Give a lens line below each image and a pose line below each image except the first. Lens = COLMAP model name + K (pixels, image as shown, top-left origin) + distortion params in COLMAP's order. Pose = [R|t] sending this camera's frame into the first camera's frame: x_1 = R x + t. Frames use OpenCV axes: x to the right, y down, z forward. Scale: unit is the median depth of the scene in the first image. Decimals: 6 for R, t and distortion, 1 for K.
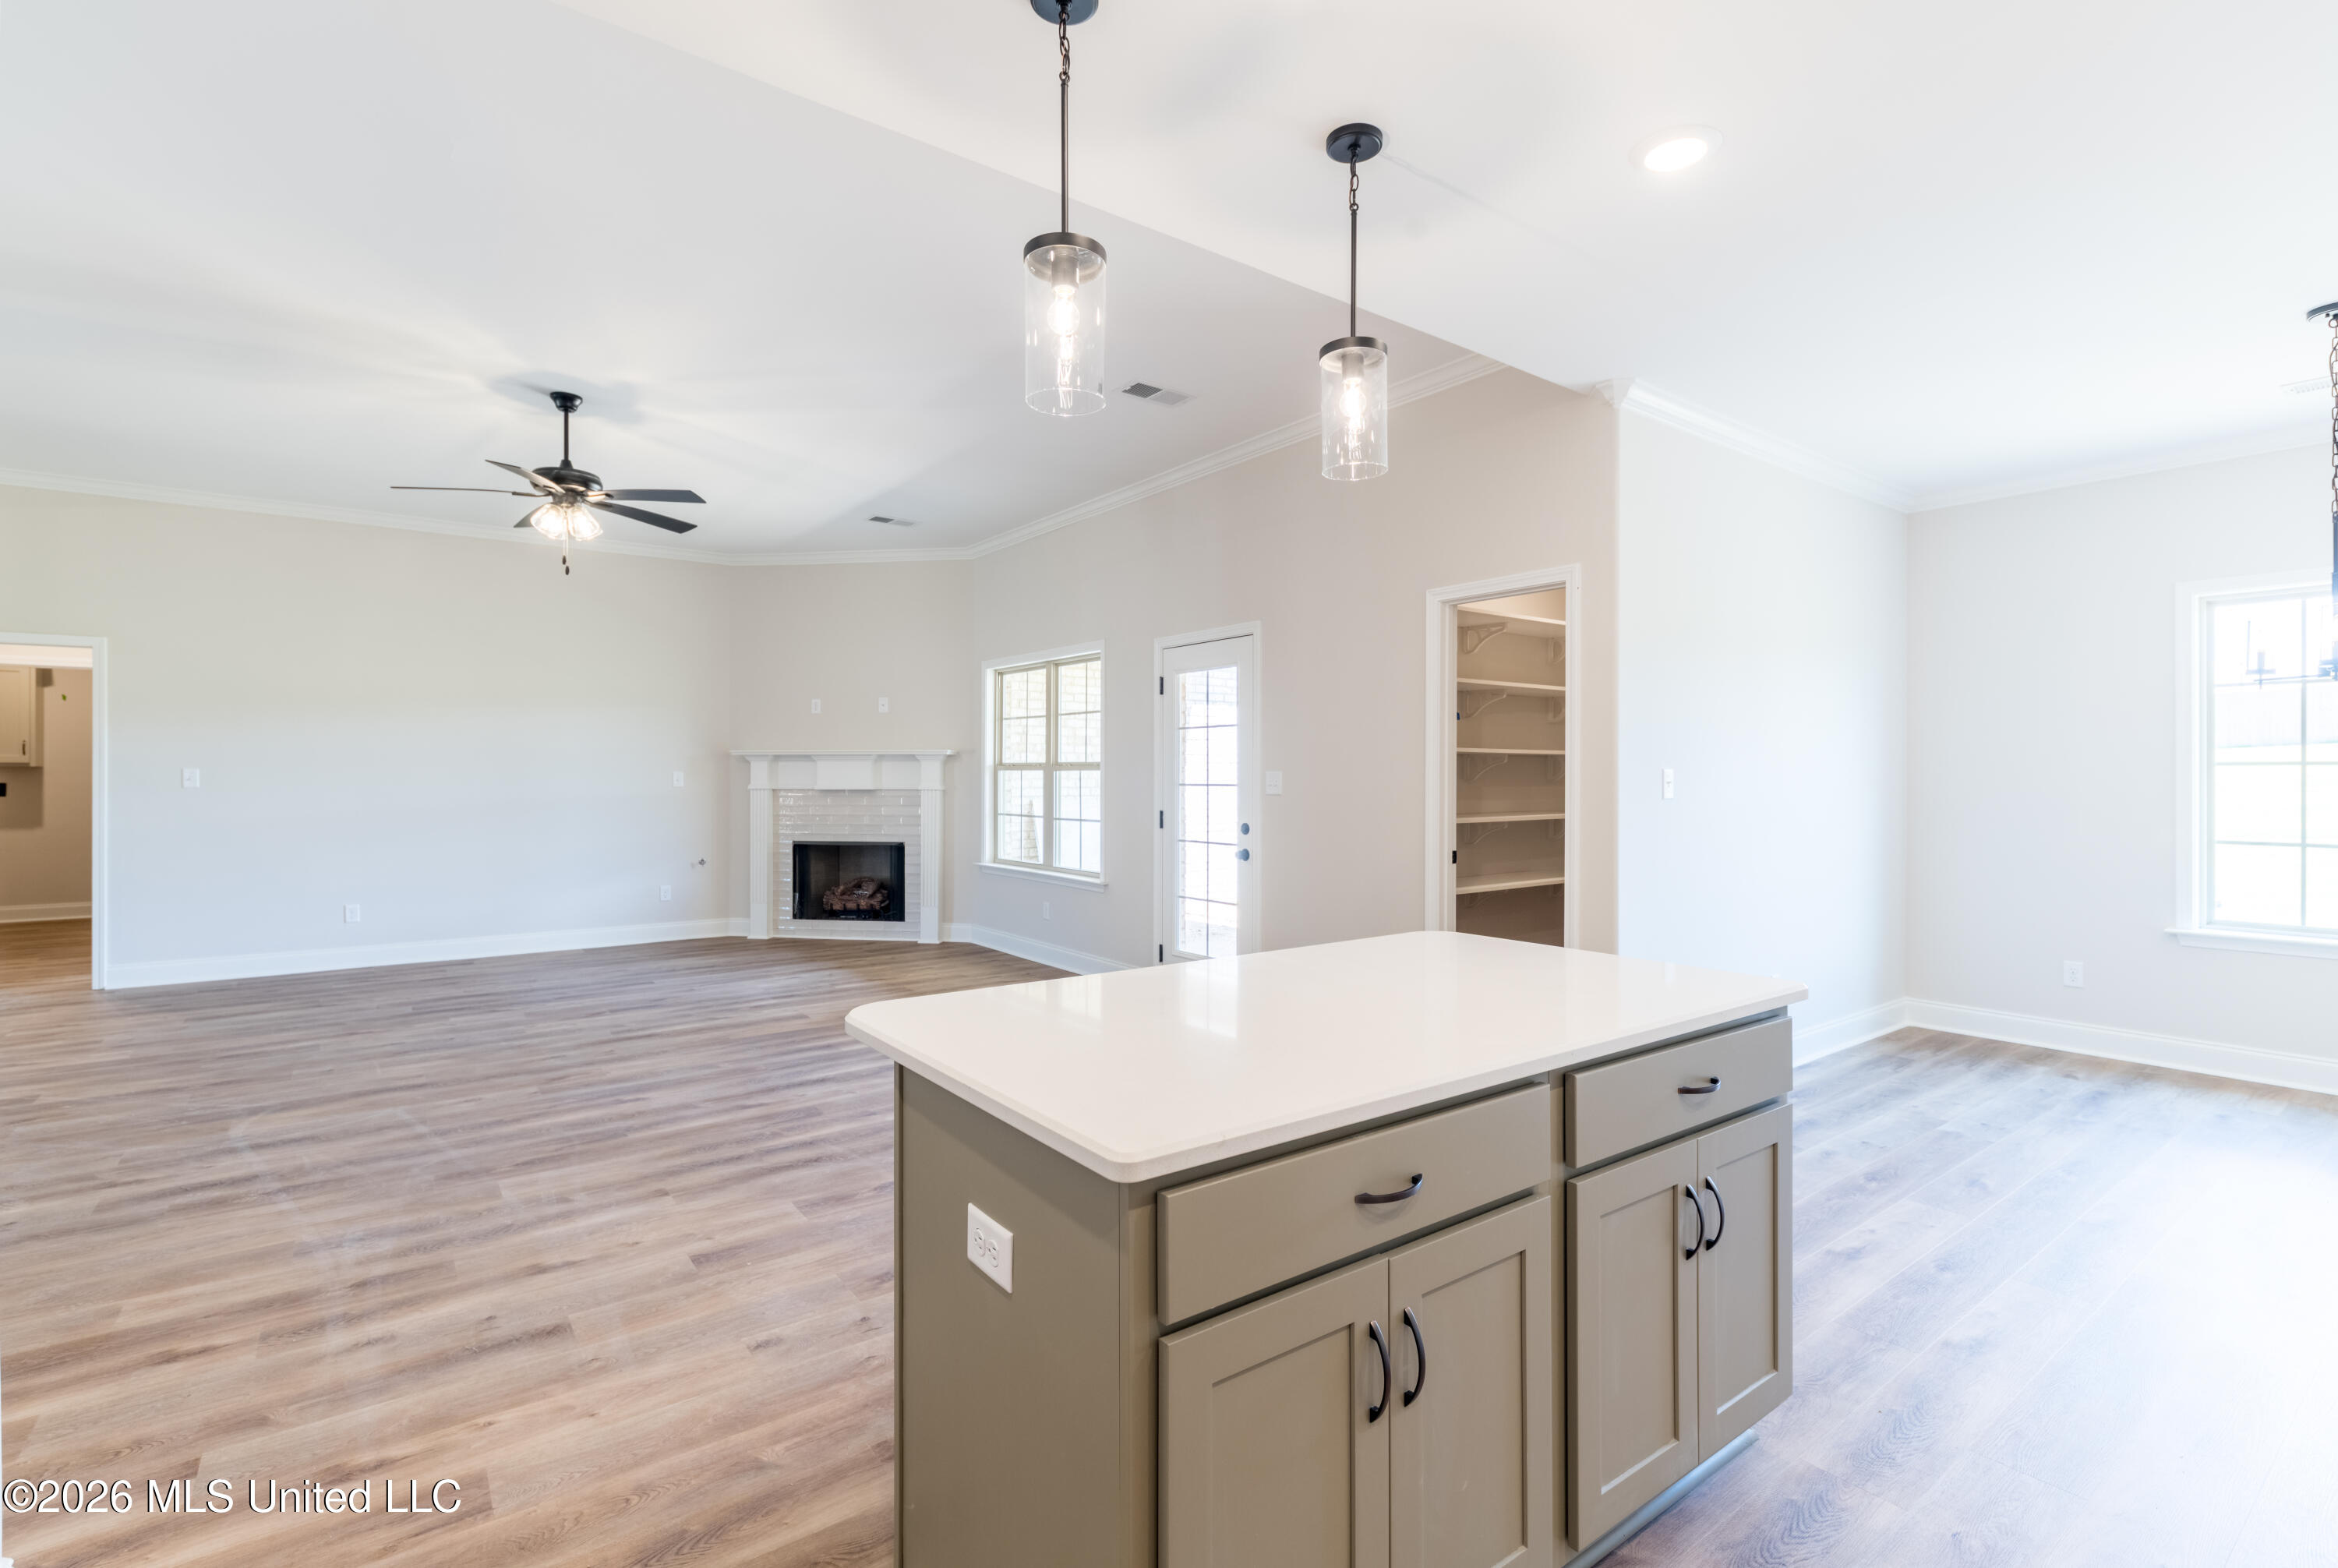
lens RADIAL K [[1039.5, 0, 1169.0], [0, 1039.5, 784.0], [0, 0, 1]] dist [0.010416, -0.008327]
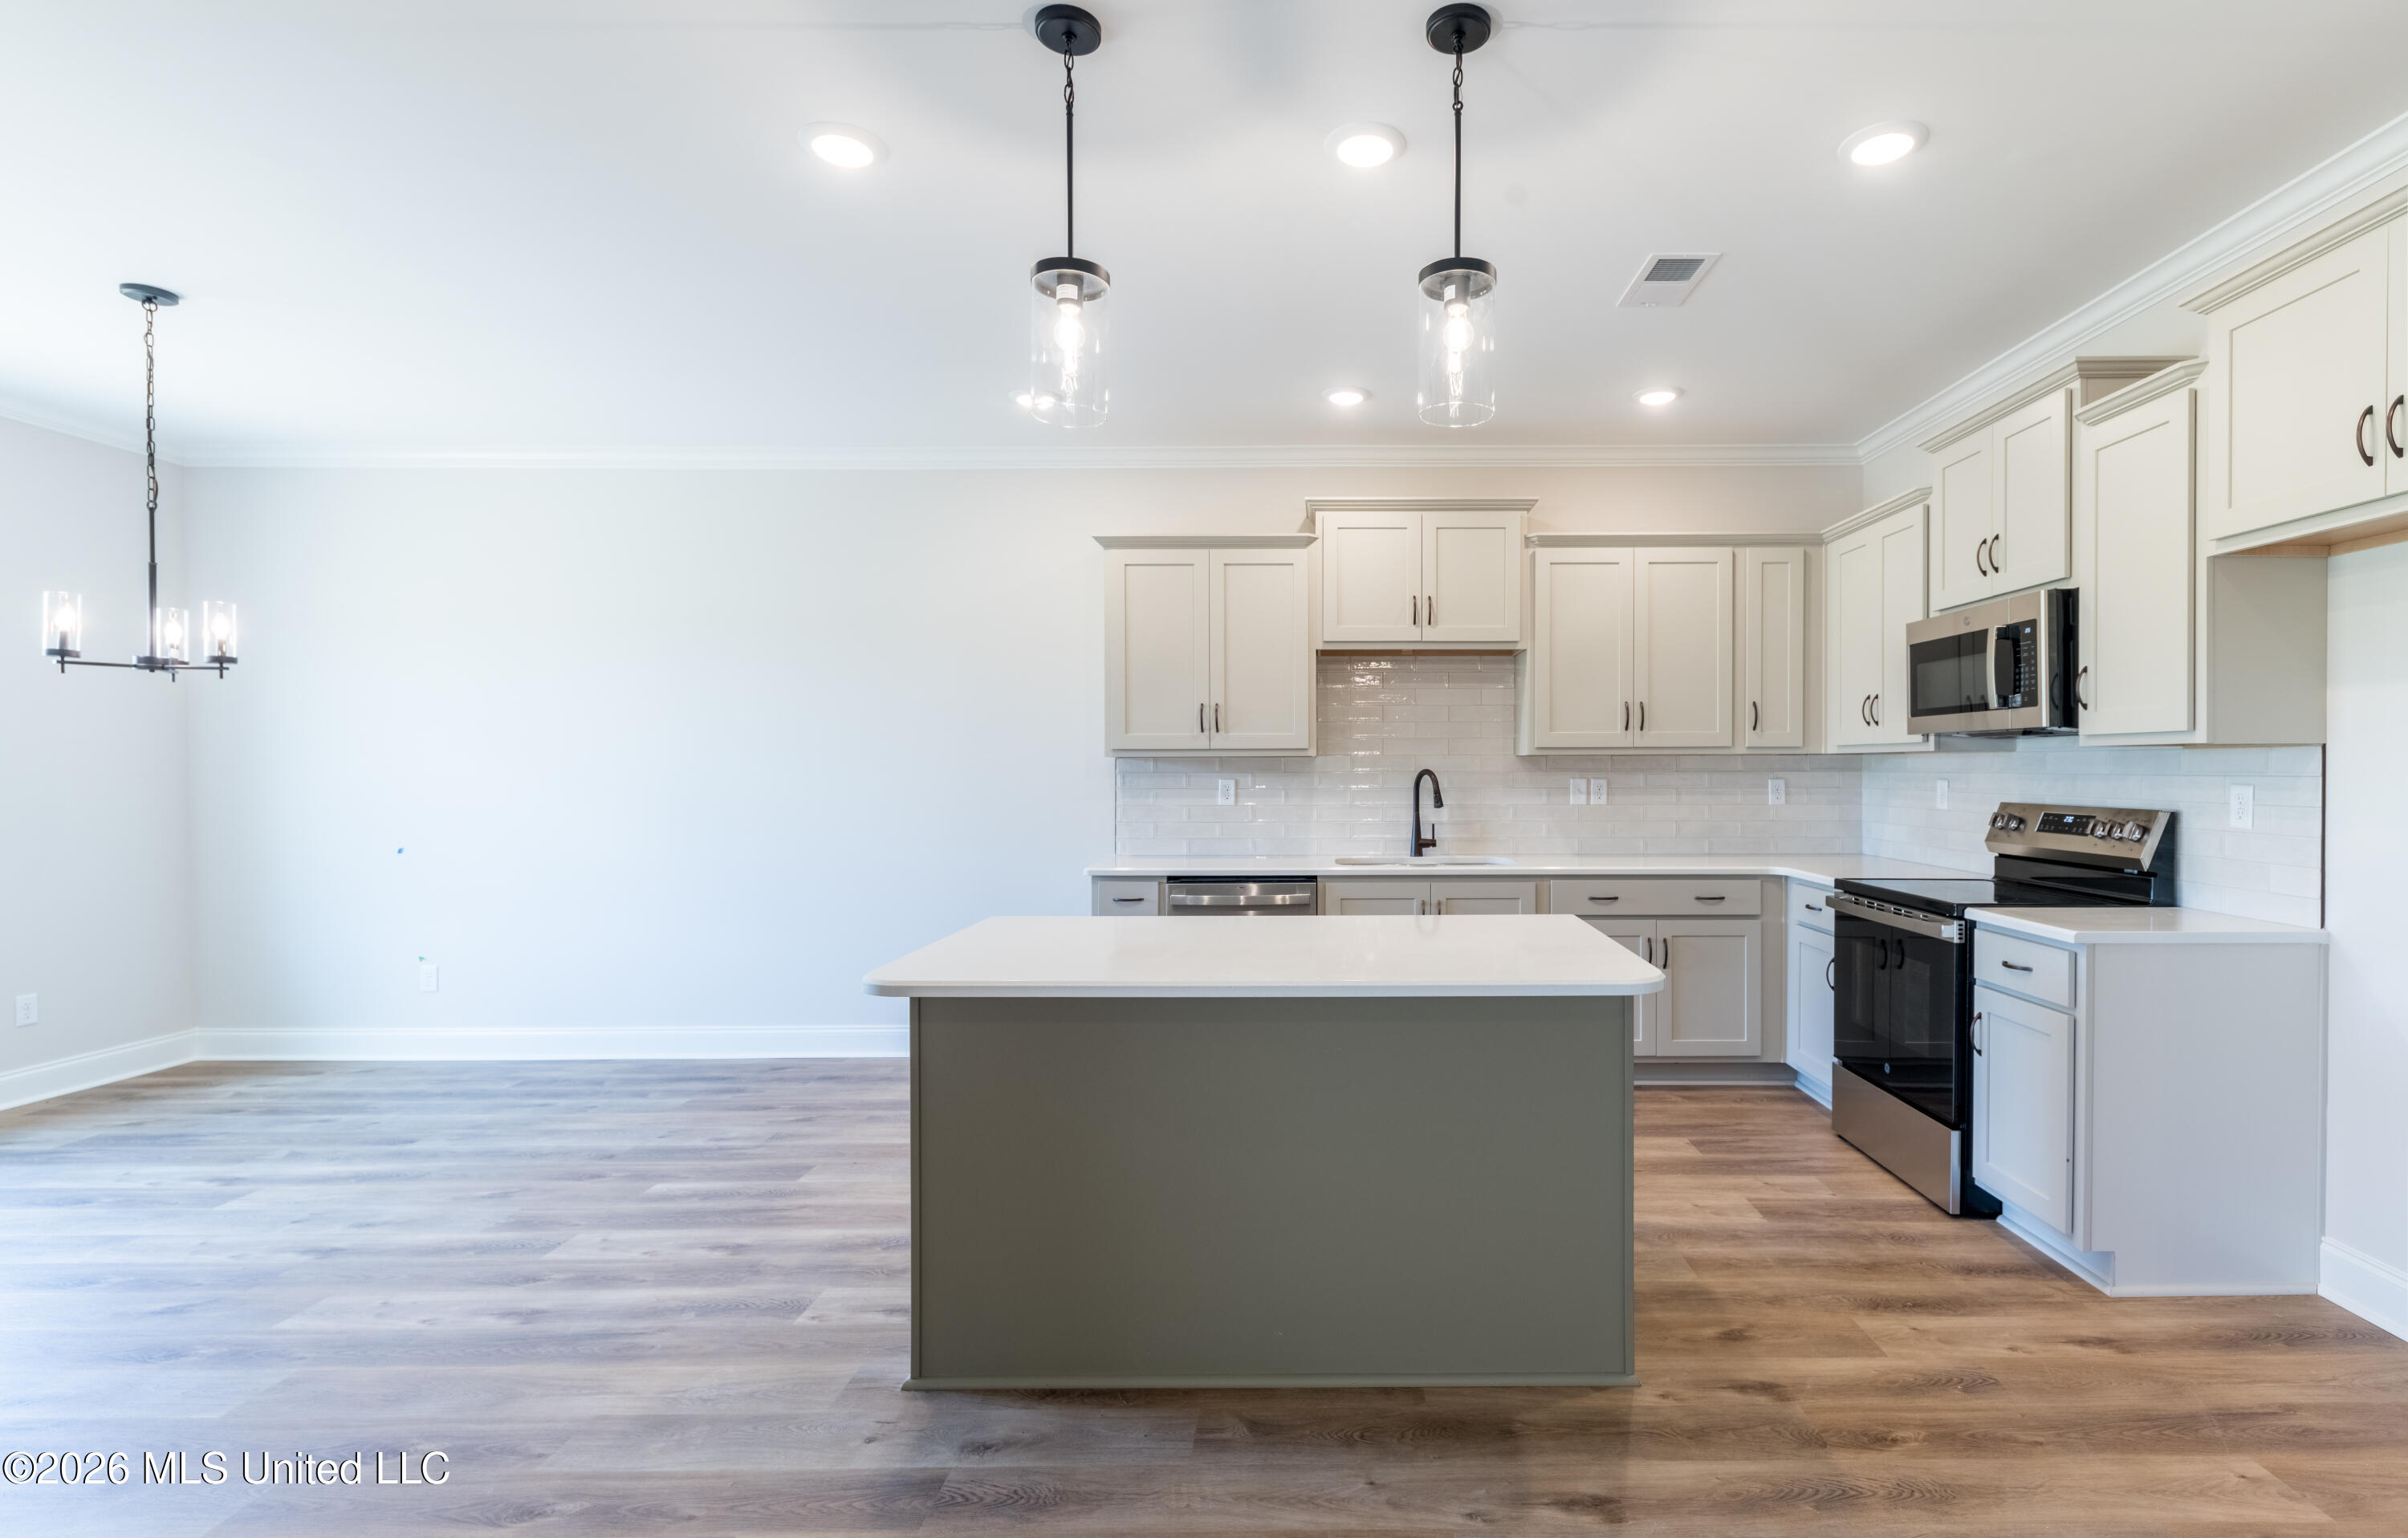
lens RADIAL K [[1123.2, 0, 1331.8], [0, 1123.2, 771.5], [0, 0, 1]] dist [-0.002304, -0.000916]
pose [[-0.806972, 0.001170, 0.590588, -0.416522], [0.009542, 0.999893, 0.011057, -0.009537], [-0.590512, 0.014558, -0.806897, 1.244415]]
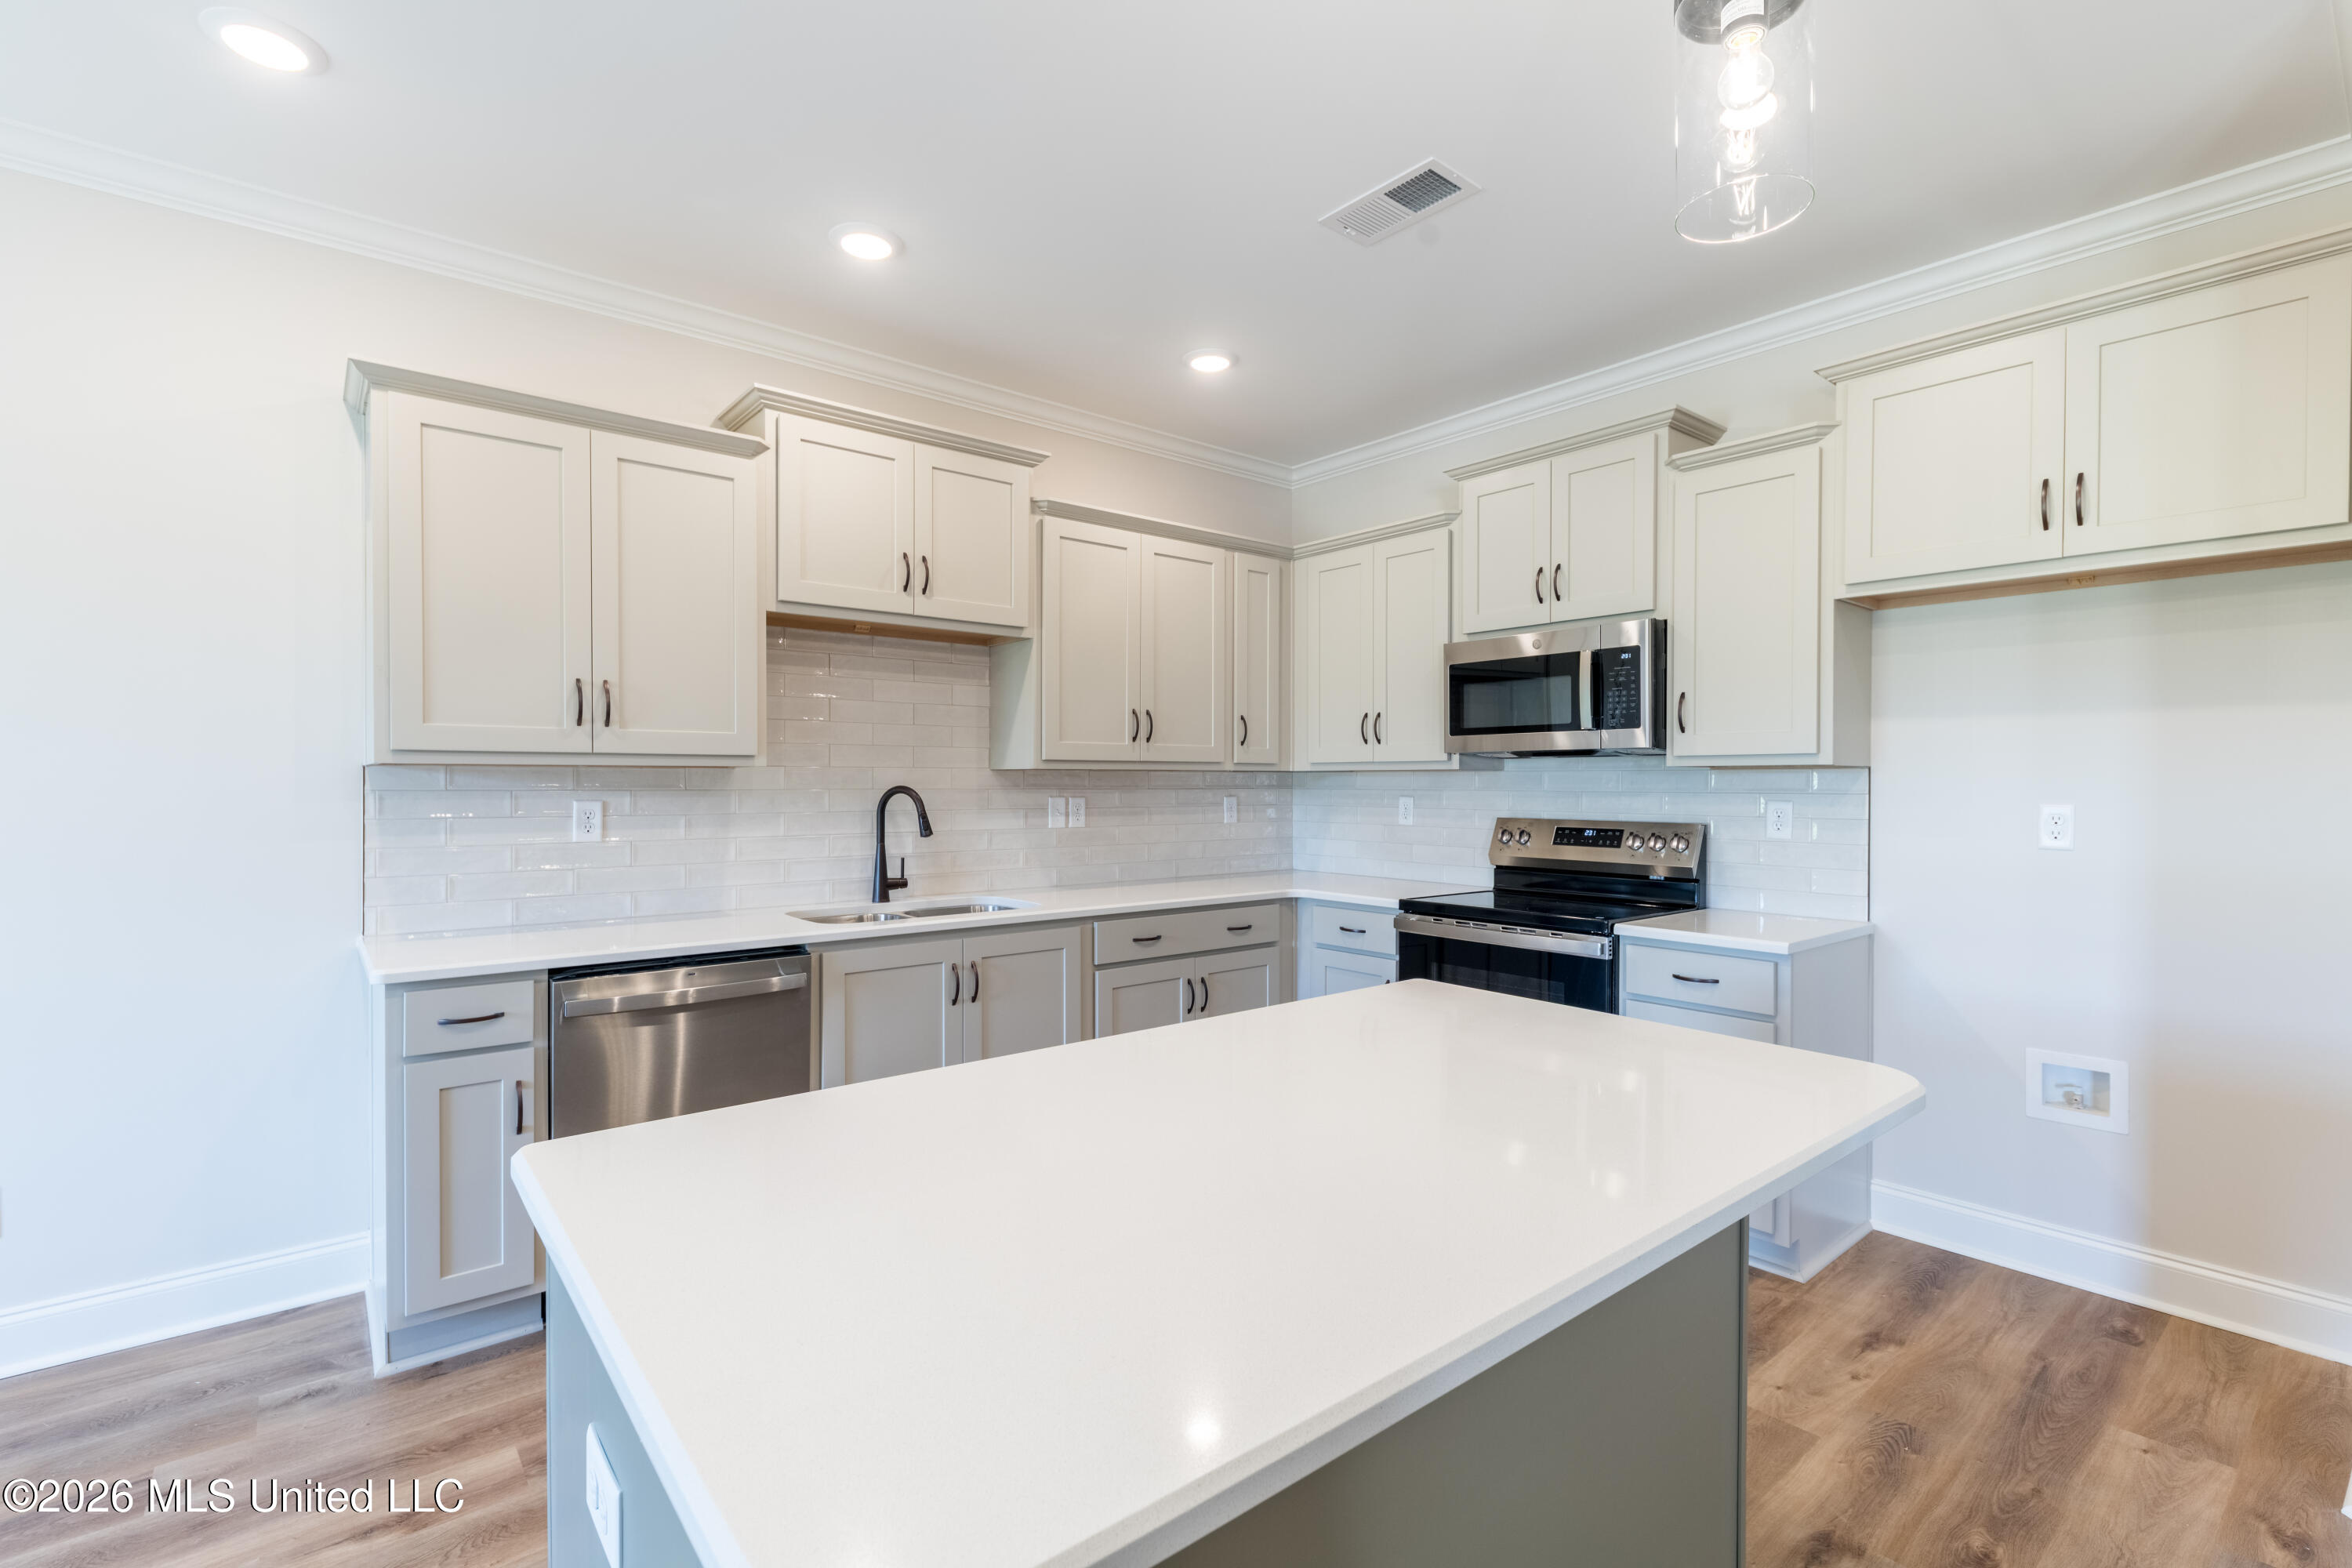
lens RADIAL K [[1045.7, 0, 1176.0], [0, 1045.7, 784.0], [0, 0, 1]] dist [0.010416, -0.008327]
pose [[-0.998072, 0.000240, -0.062064, 0.188860], [-0.000465, 0.999936, 0.011348, -0.008768], [0.062062, 0.011355, -0.998008, 1.017024]]
